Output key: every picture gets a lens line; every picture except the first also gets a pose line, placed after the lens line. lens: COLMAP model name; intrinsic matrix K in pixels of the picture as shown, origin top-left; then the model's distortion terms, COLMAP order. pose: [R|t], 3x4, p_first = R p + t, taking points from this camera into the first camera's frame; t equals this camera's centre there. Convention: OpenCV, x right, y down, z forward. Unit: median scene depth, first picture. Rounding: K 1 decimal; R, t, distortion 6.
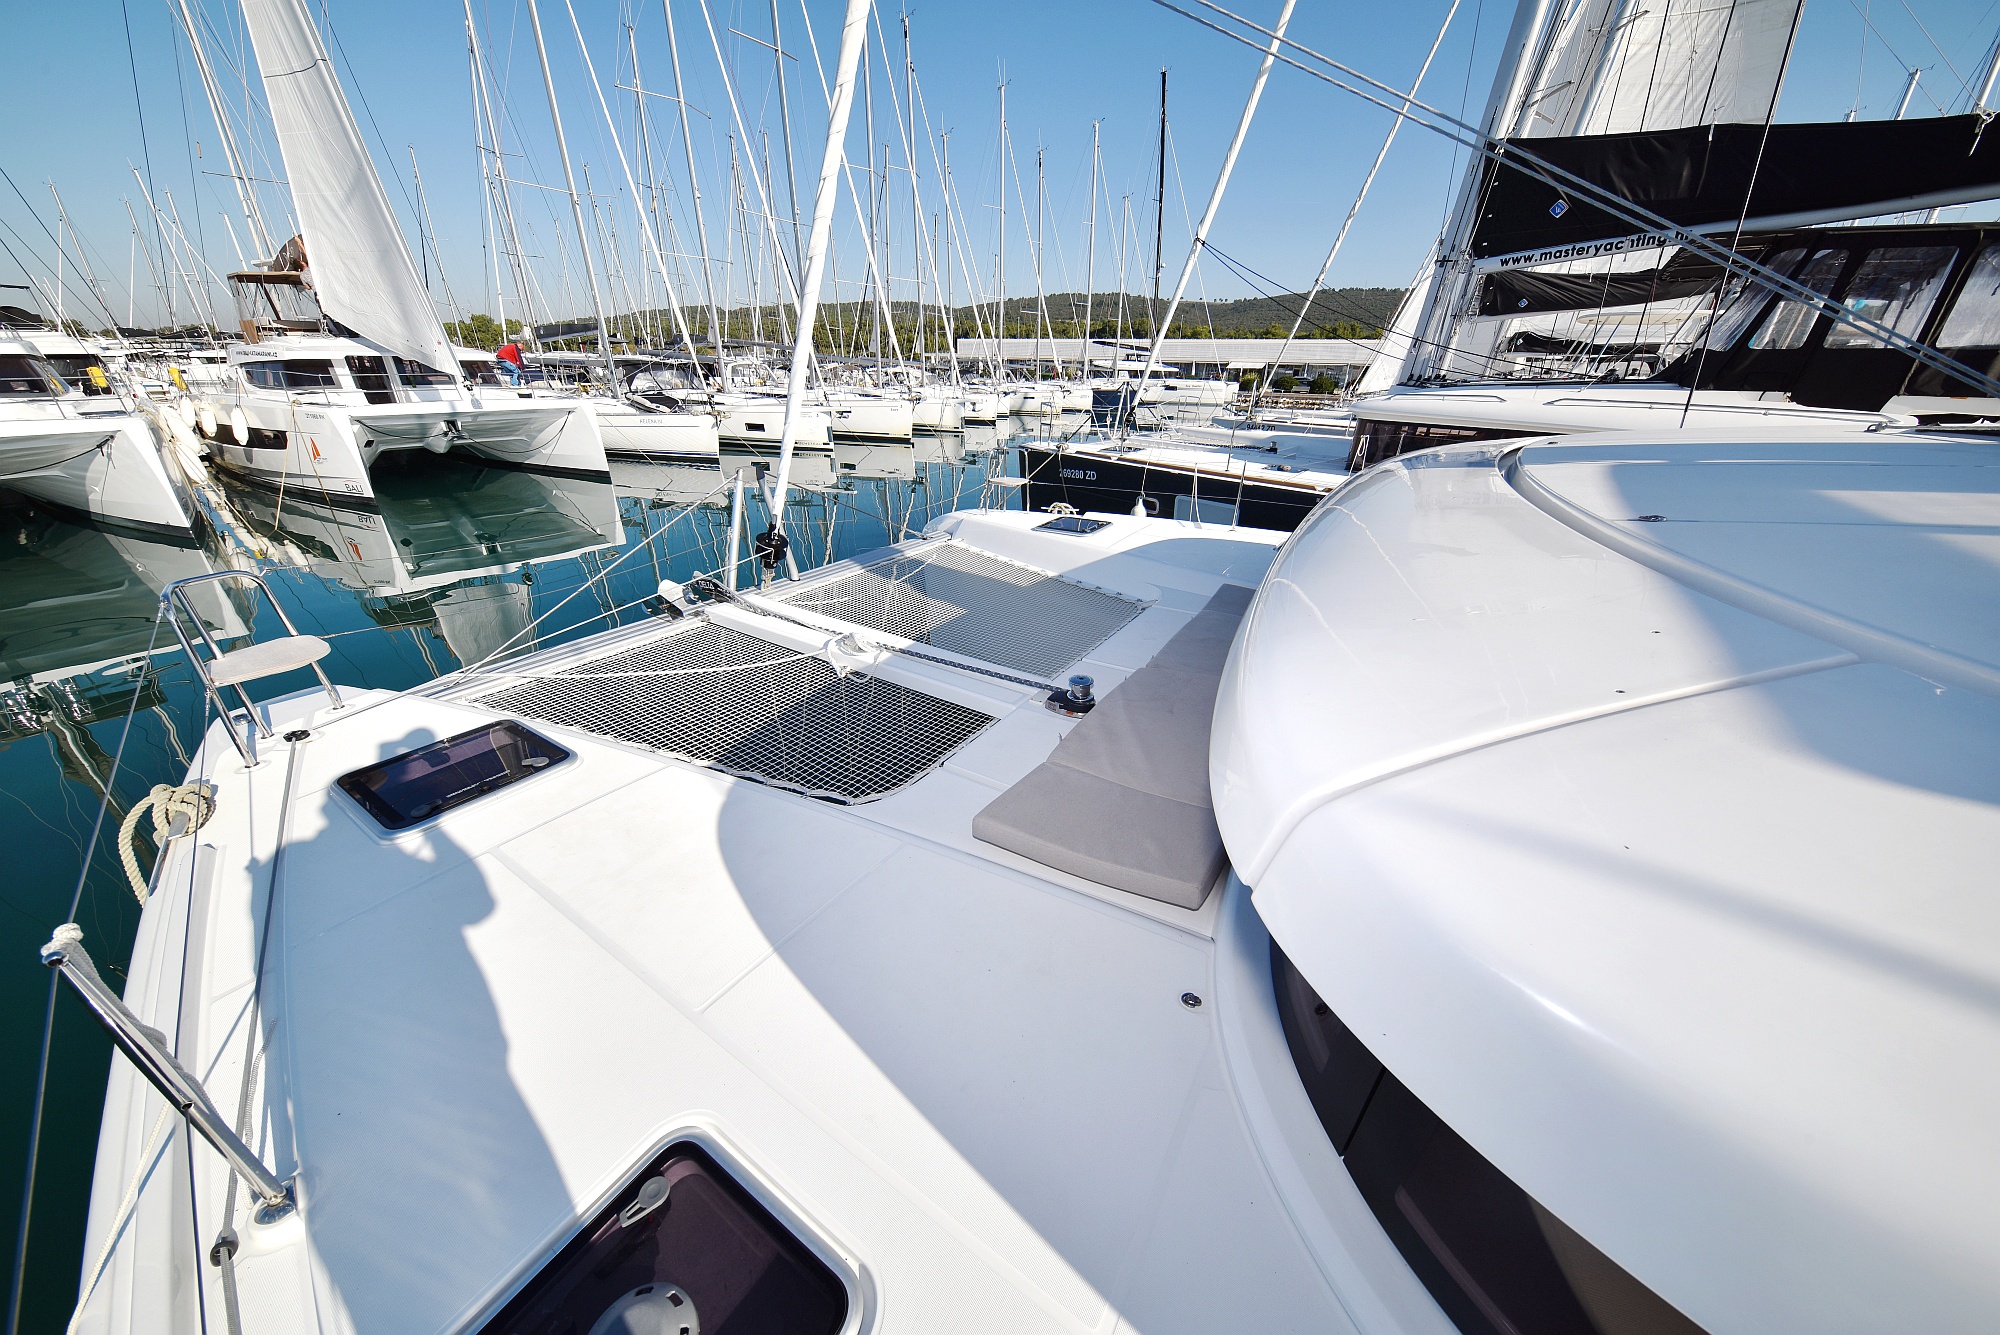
lens RADIAL K [[650.1, 0, 1005.8], [0, 650.1, 679.1], [0, 0, 1]] dist [0.002782, -0.003929]
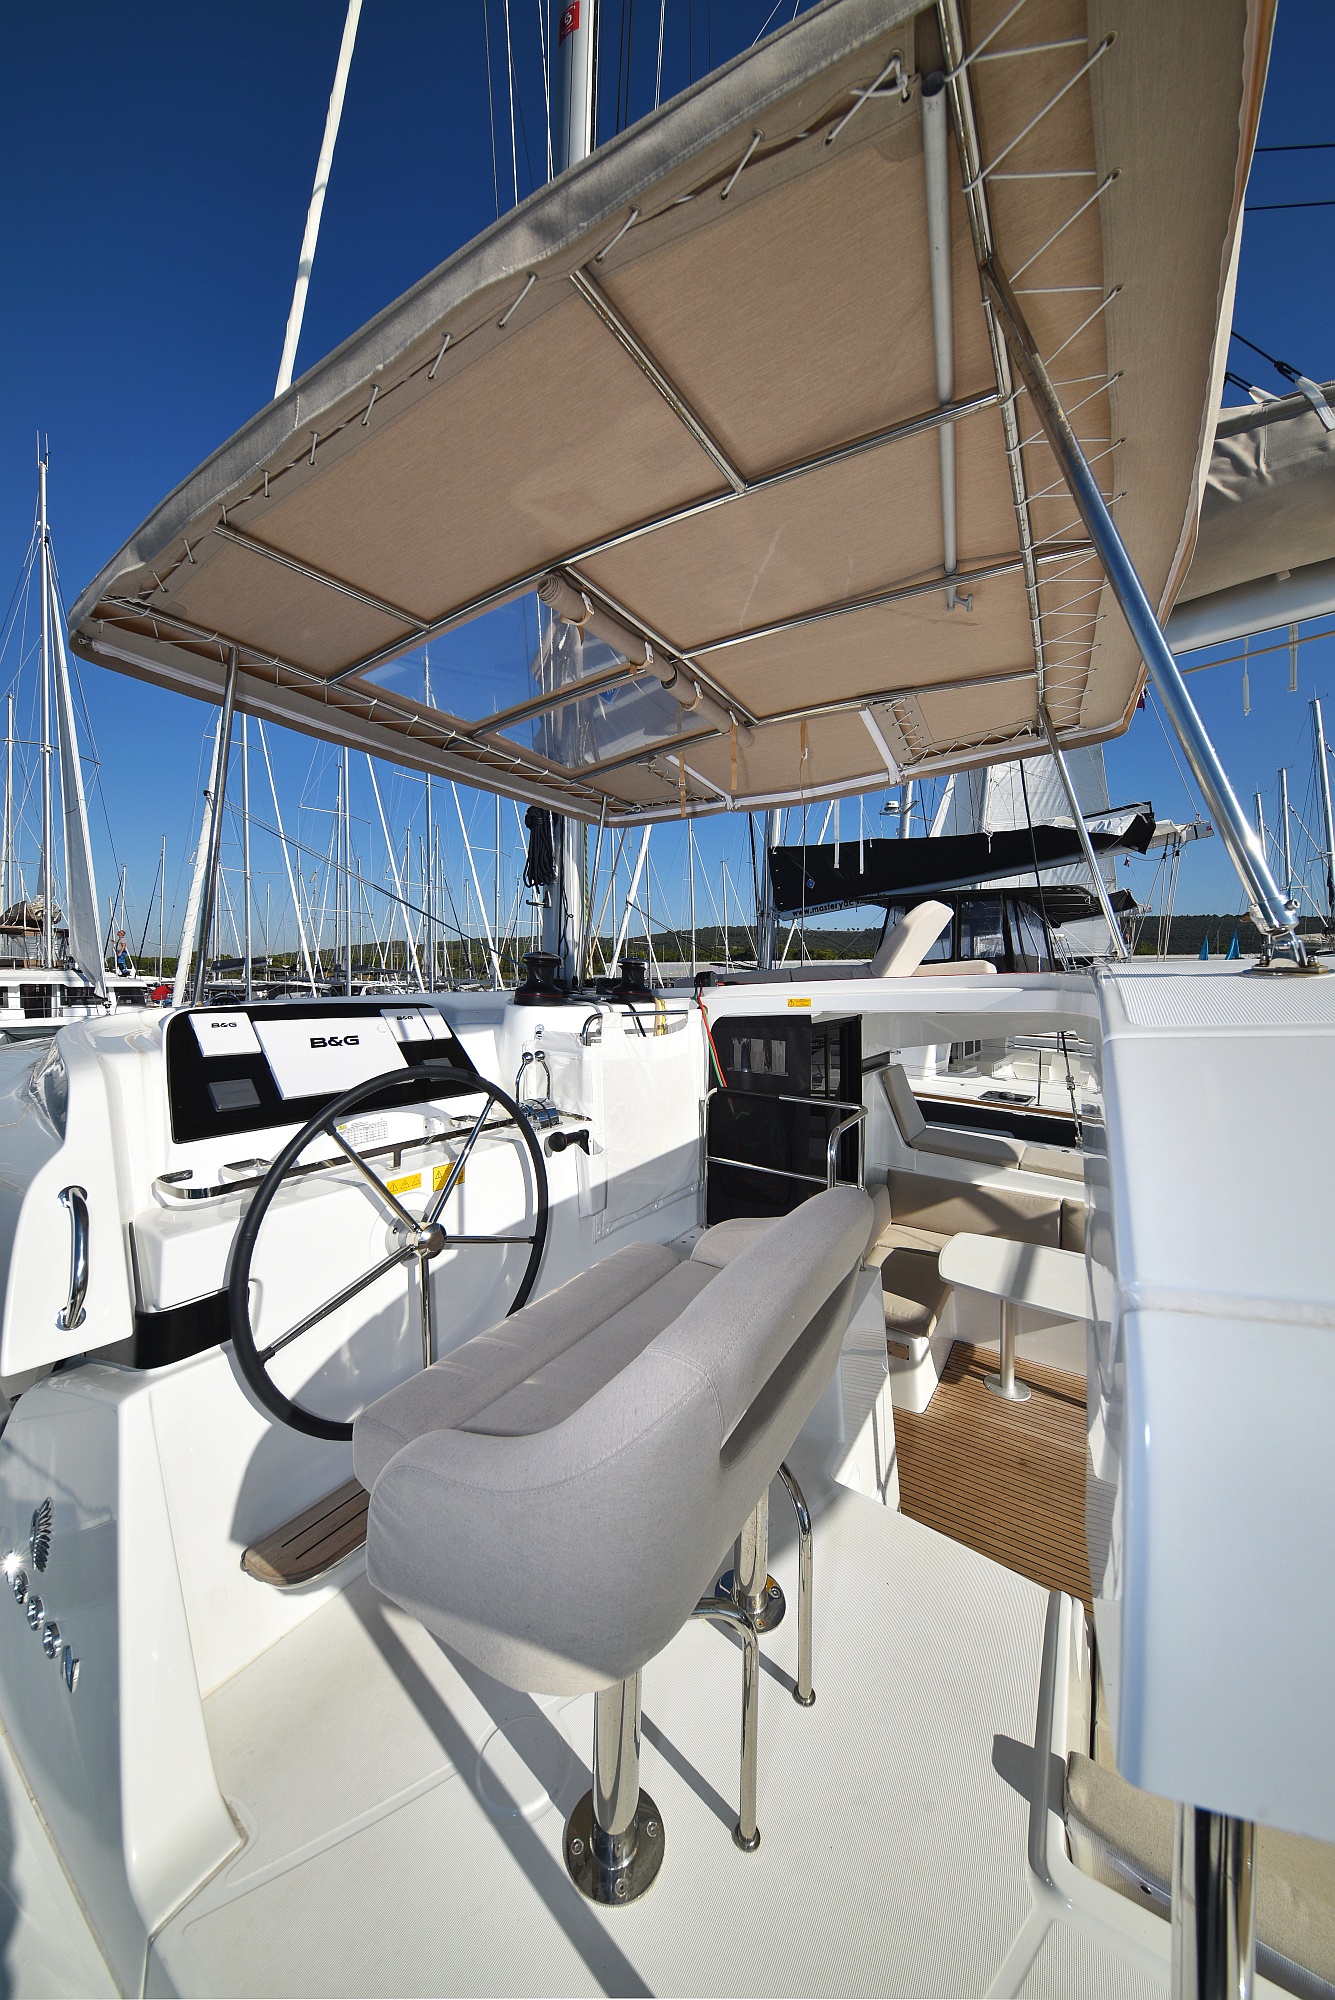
lens RADIAL K [[655.3, 0, 679.3], [0, 655.3, 994.5], [0, 0, 1]] dist [-0.001578, -0.003432]
pose [[0.999845, -0.016185, 0.006958, 0.244002], [0.017611, 0.907806, -0.419020, 0.070165], [0.000466, 0.419078, 0.907950, -0.135904]]
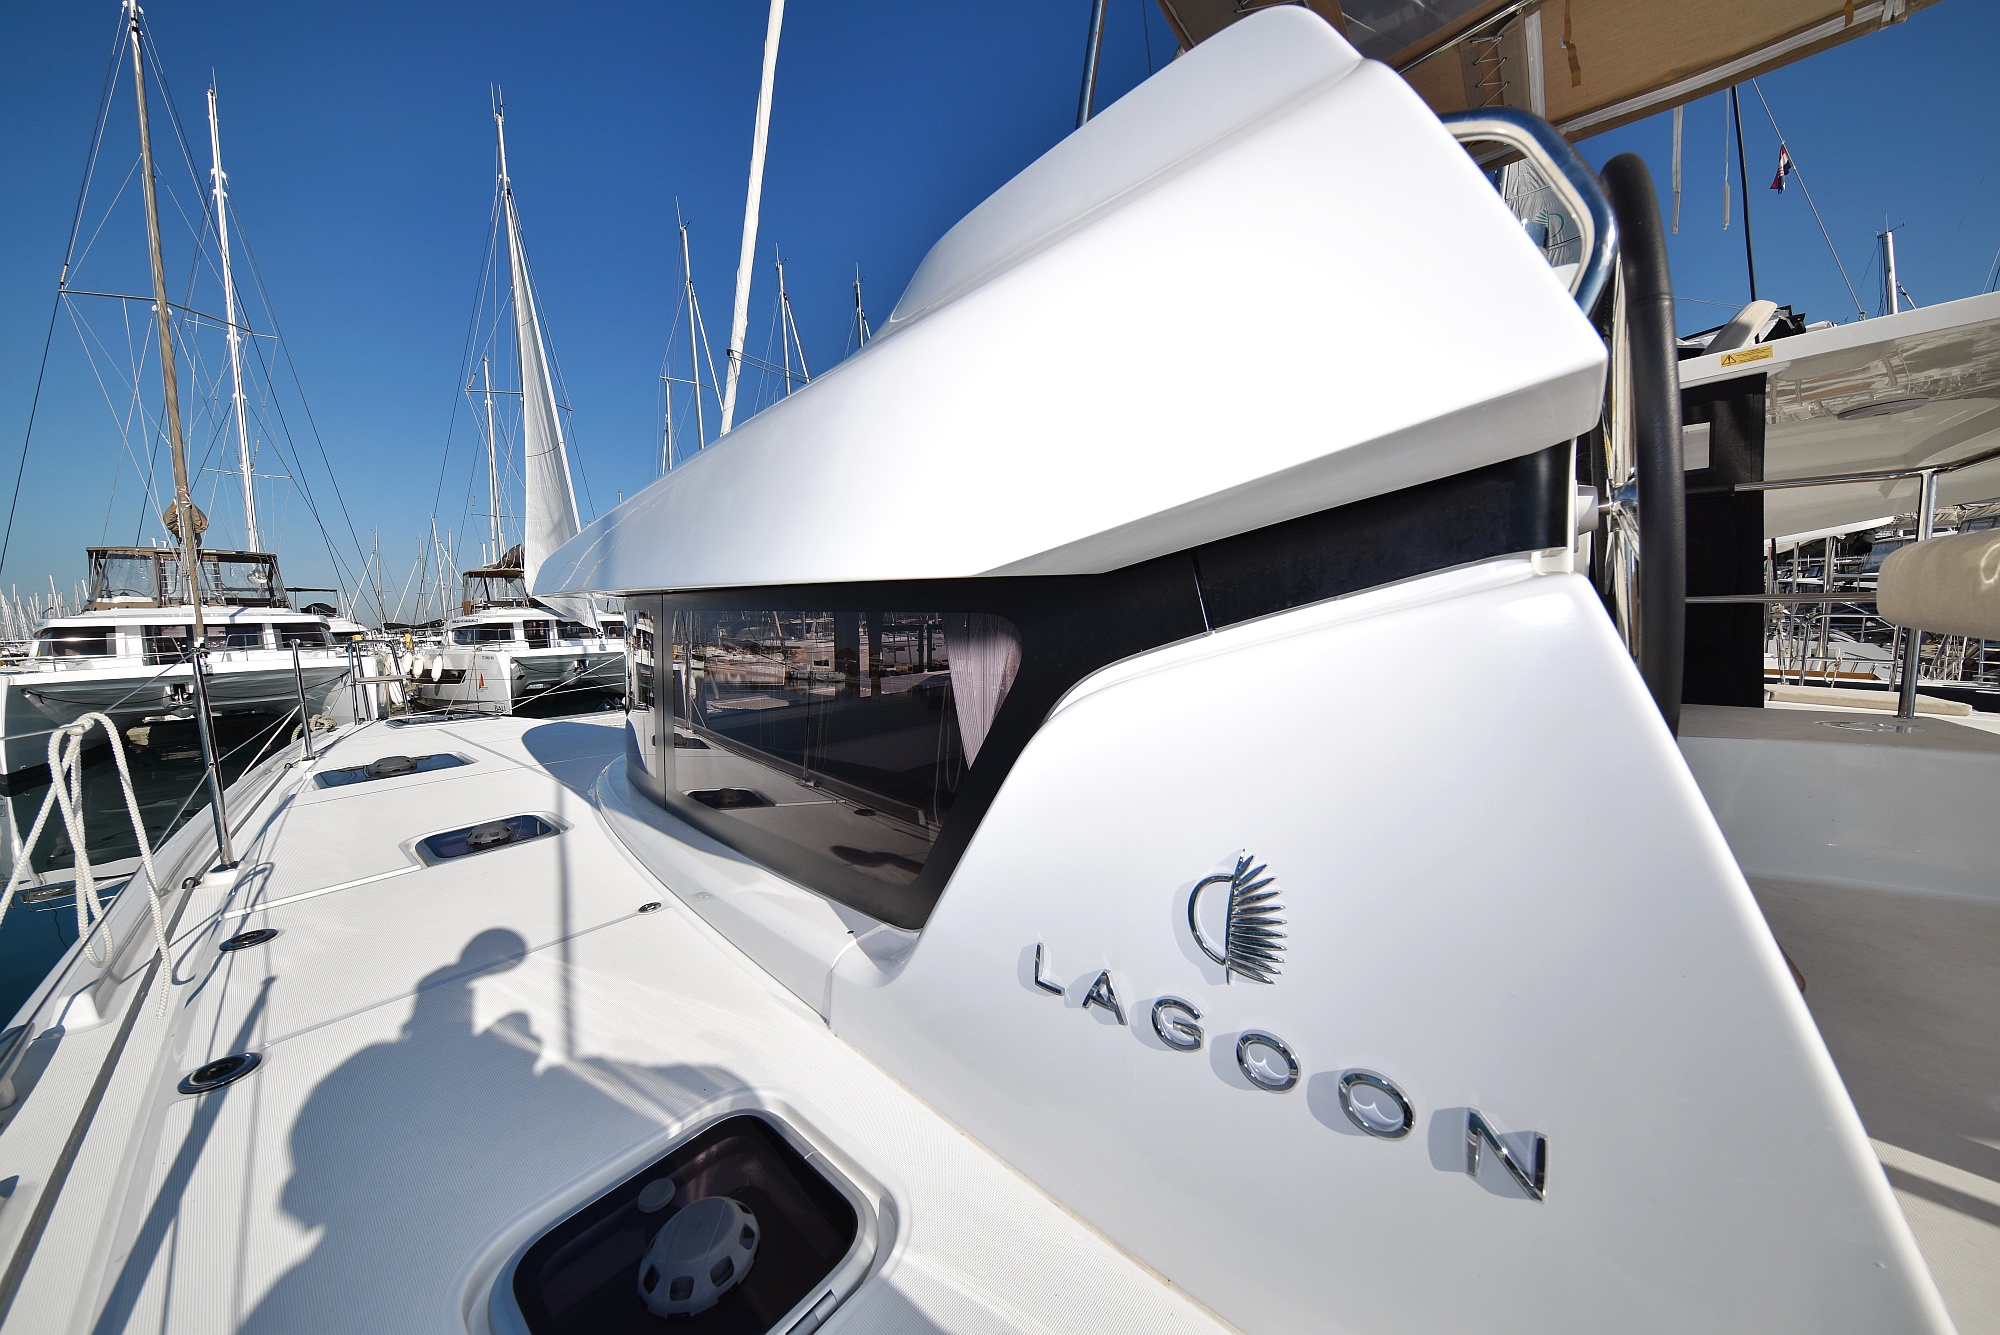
lens RADIAL K [[654.5, 0, 1009.8], [0, 654.5, 674.2], [0, 0, 1]] dist [-0.003216, -0.002039]
pose [[0.990441, -0.044122, -0.130693, 0.163360], [-0.005959, 0.932892, -0.360106, 0.093624], [0.137811, 0.357443, 0.923711, -0.083814]]
